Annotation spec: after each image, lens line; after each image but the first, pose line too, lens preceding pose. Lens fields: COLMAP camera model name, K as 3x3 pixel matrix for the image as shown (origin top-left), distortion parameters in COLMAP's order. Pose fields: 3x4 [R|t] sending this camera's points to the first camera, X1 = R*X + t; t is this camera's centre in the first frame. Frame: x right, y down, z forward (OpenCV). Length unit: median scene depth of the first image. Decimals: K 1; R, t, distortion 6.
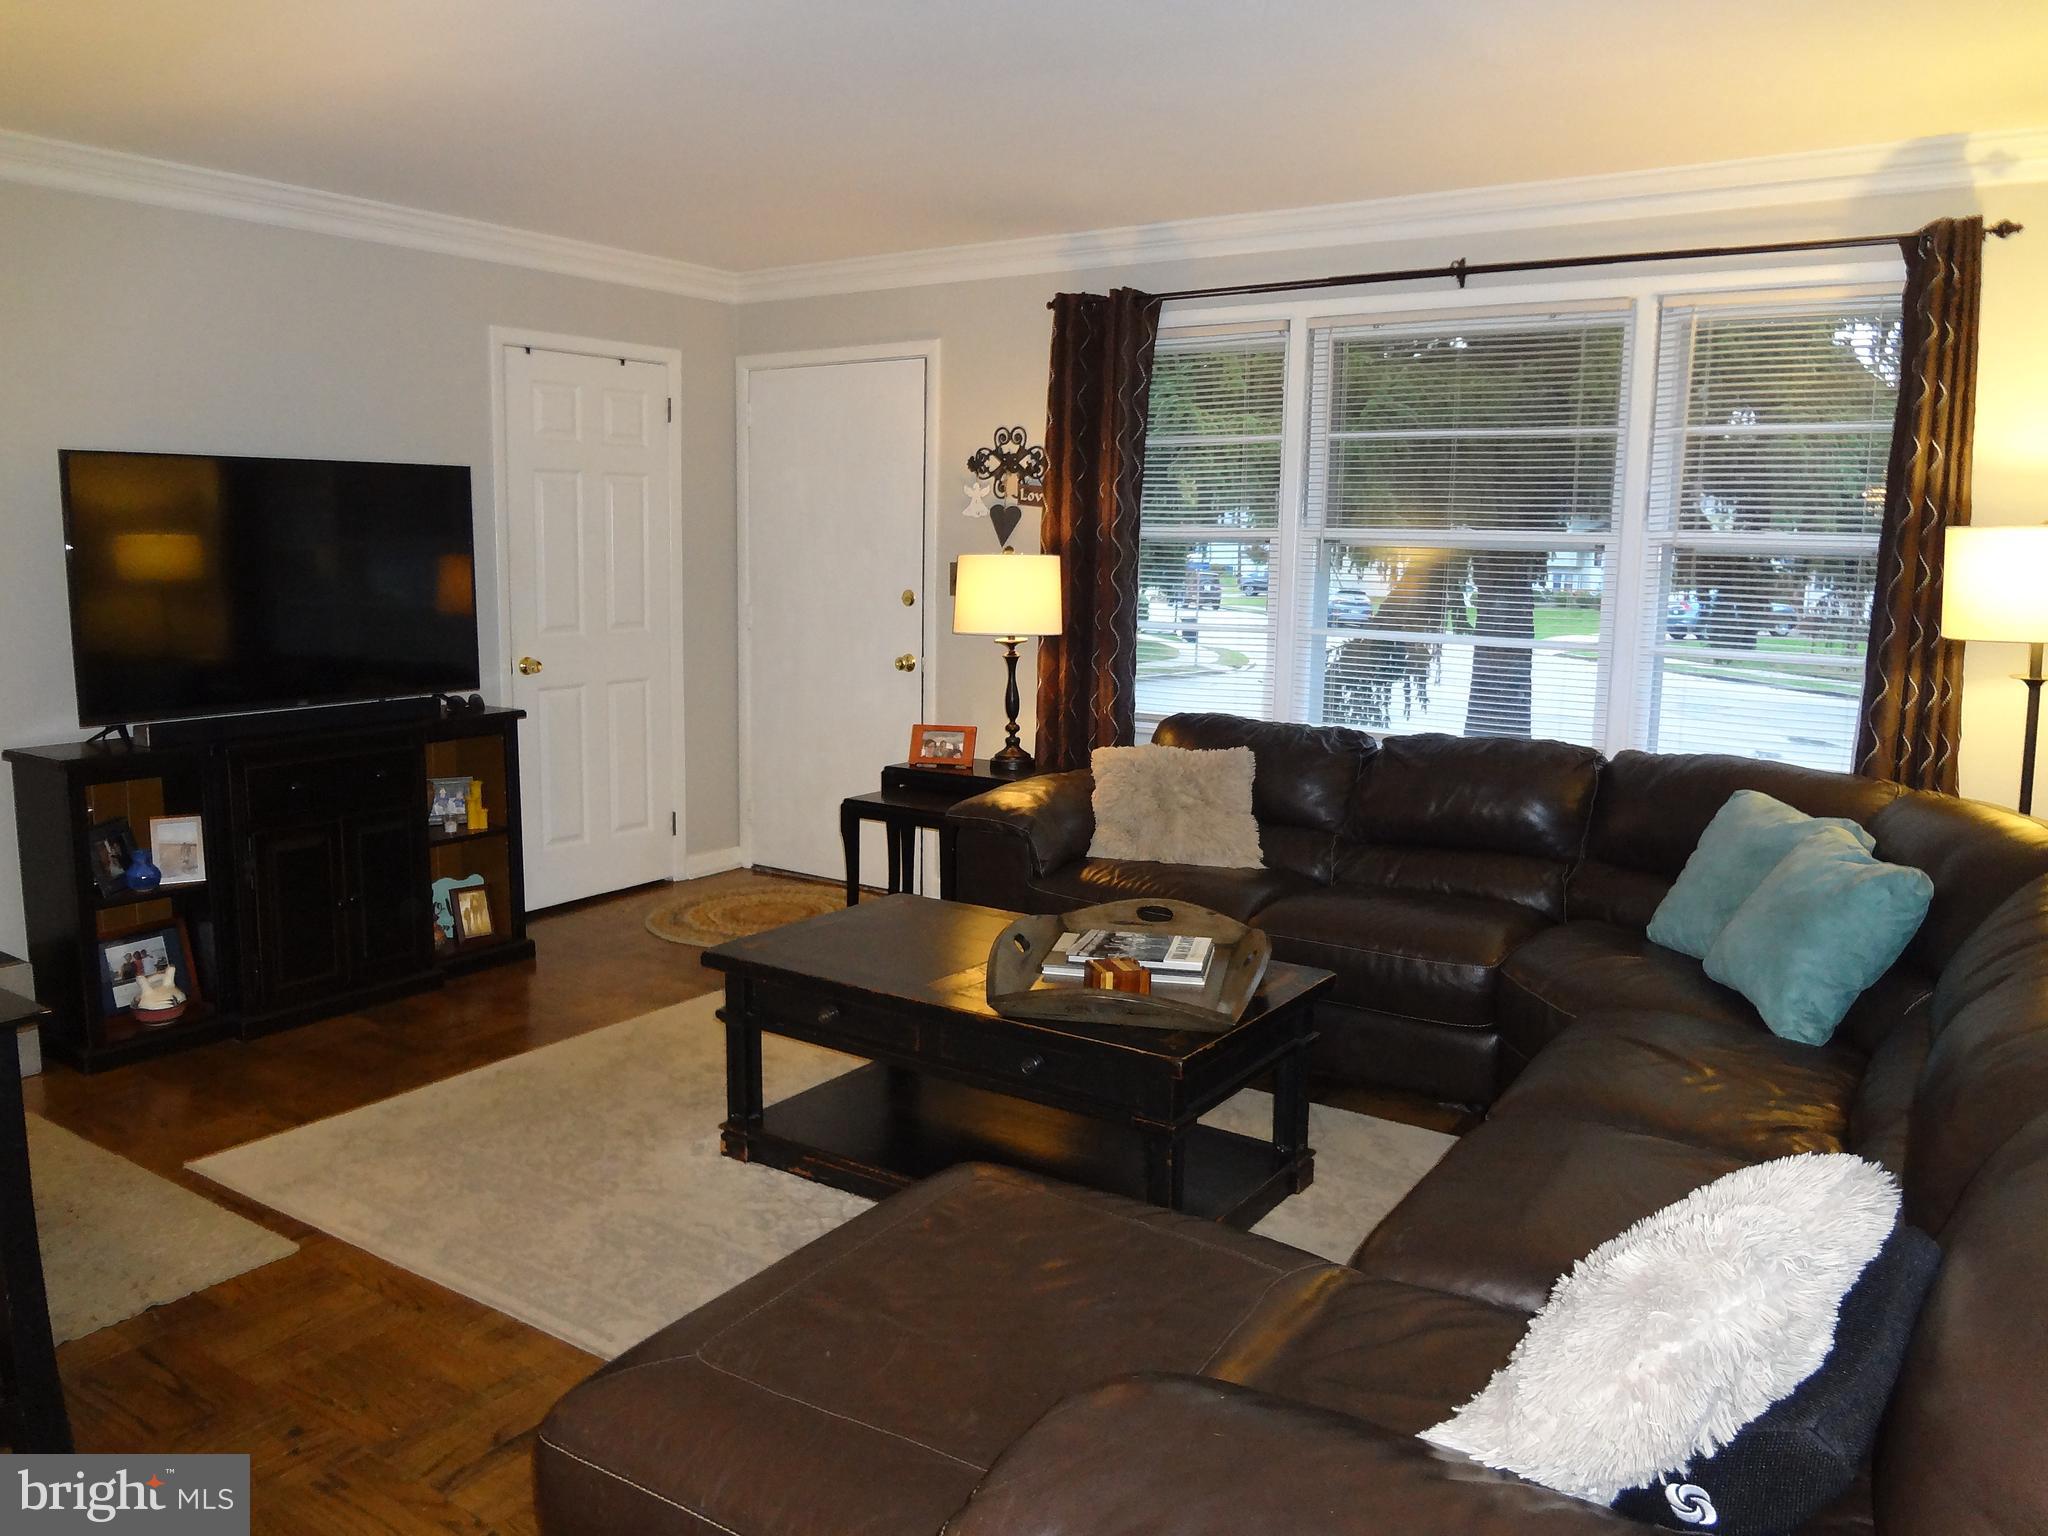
lens RADIAL K [[1530.5, 0, 1022.1], [0, 1530.5, 763.5], [0, 0, 1]] dist [-0.038832, 0.001312]
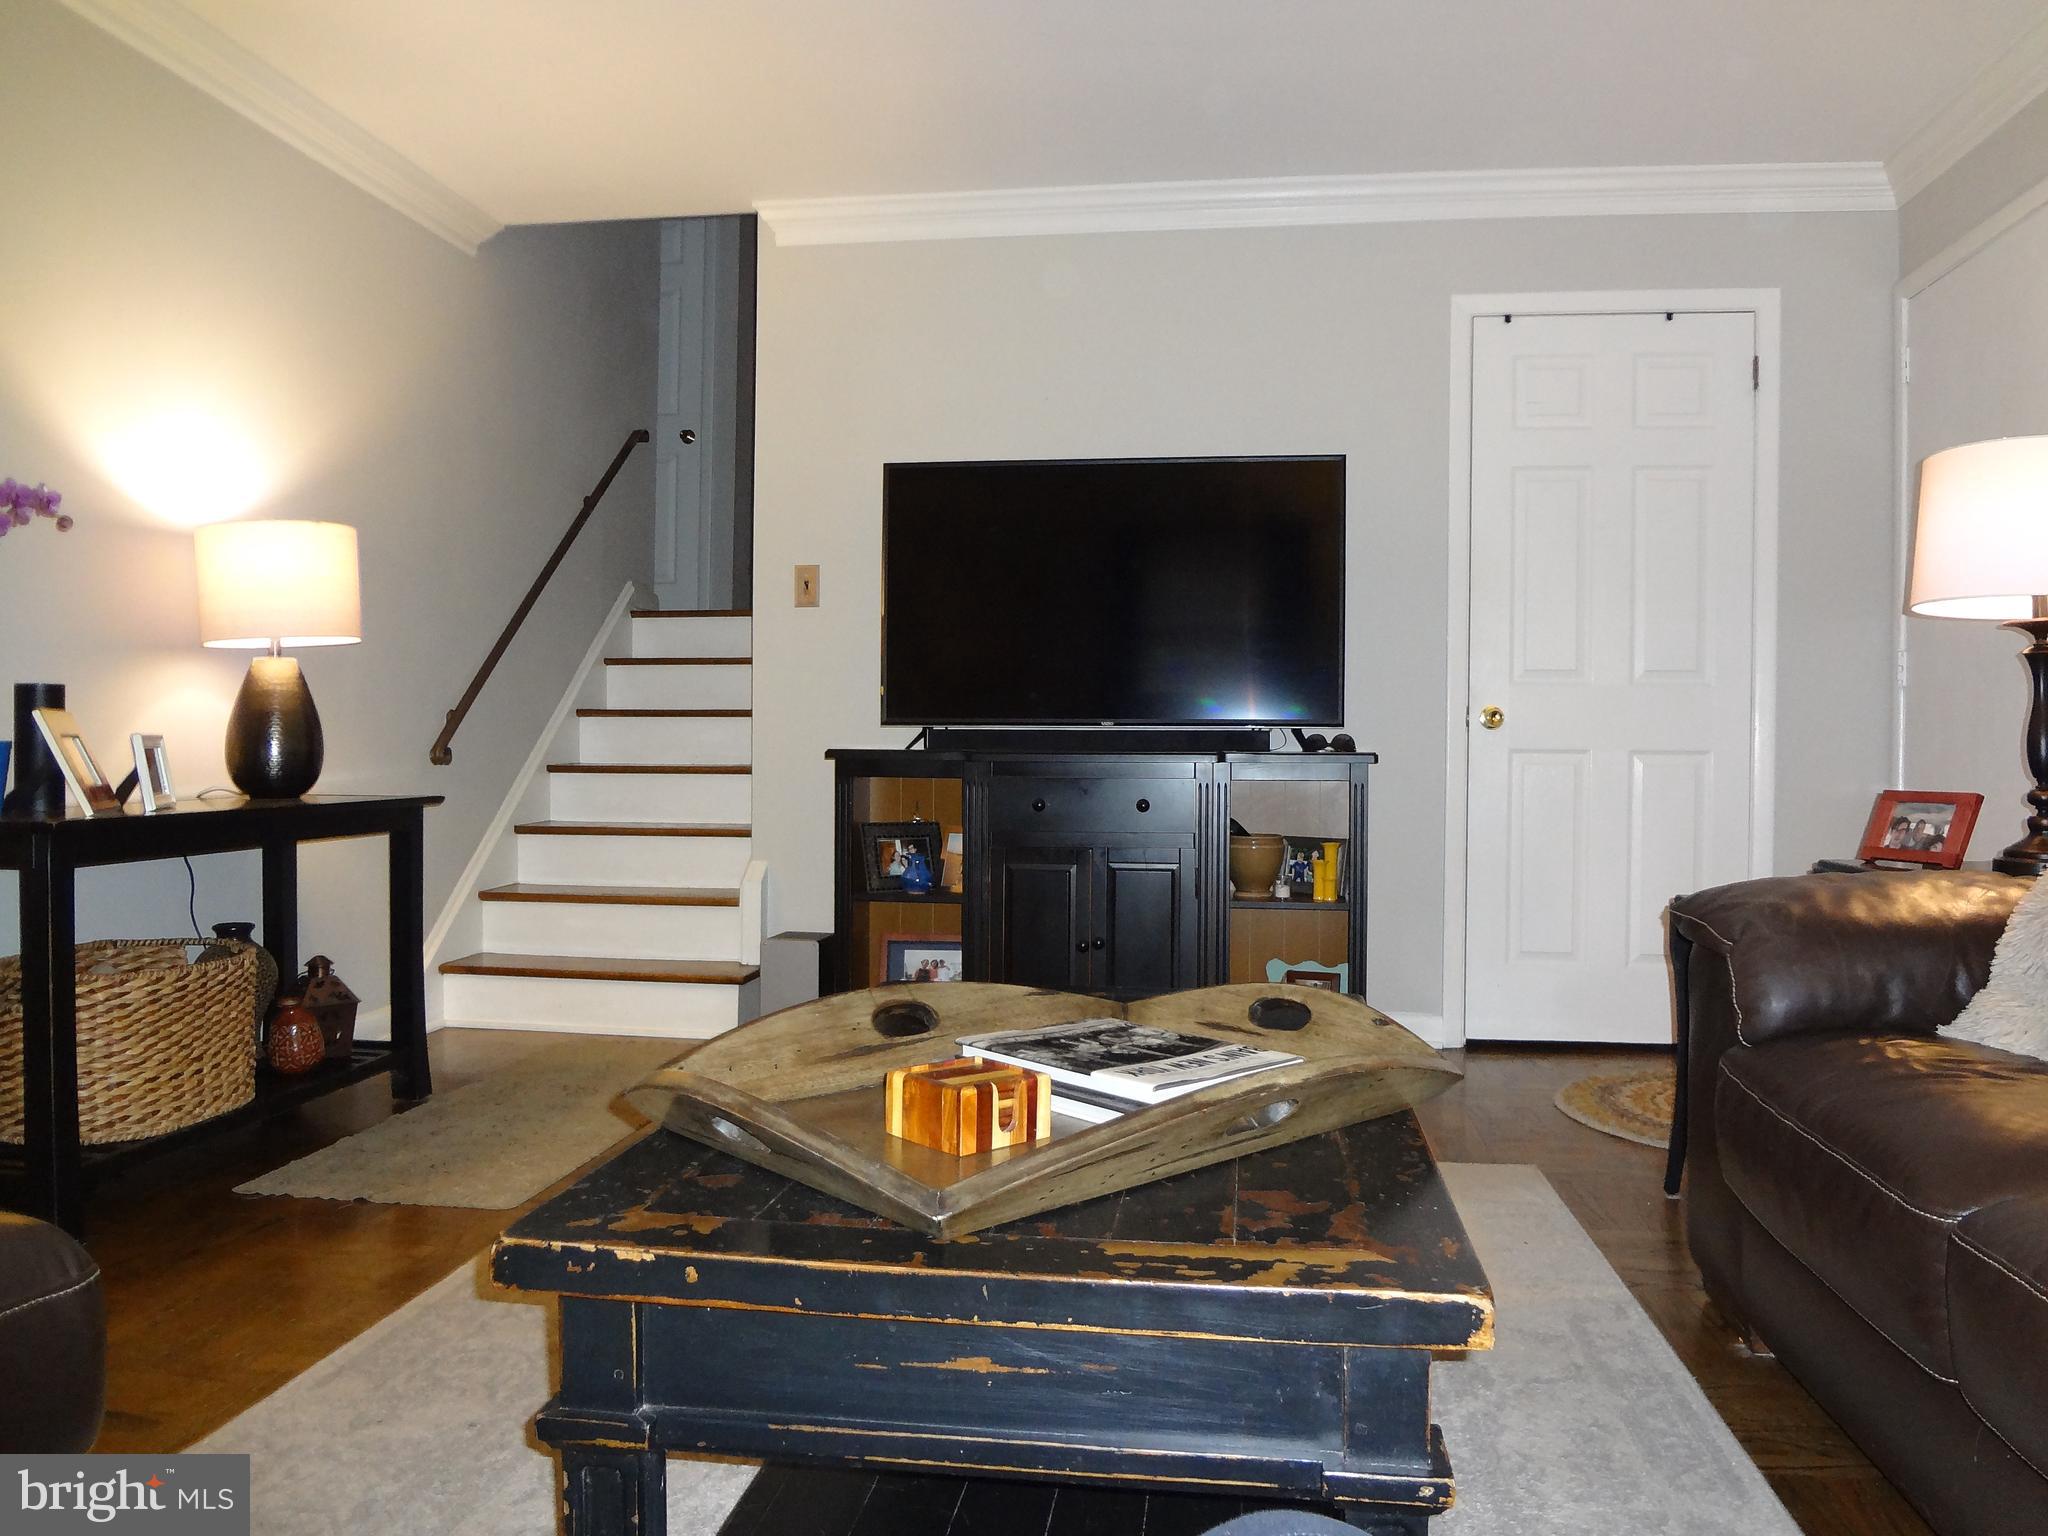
lens RADIAL K [[1530.5, 0, 1022.1], [0, 1530.5, 763.5], [0, 0, 1]] dist [-0.038832, 0.001312]
pose [[0.447284, 0.002558, -0.894388, 0.278018], [-0.138490, 0.988133, -0.066433, 0.043982], [0.883605, 0.153578, 0.442330, 0.488151]]
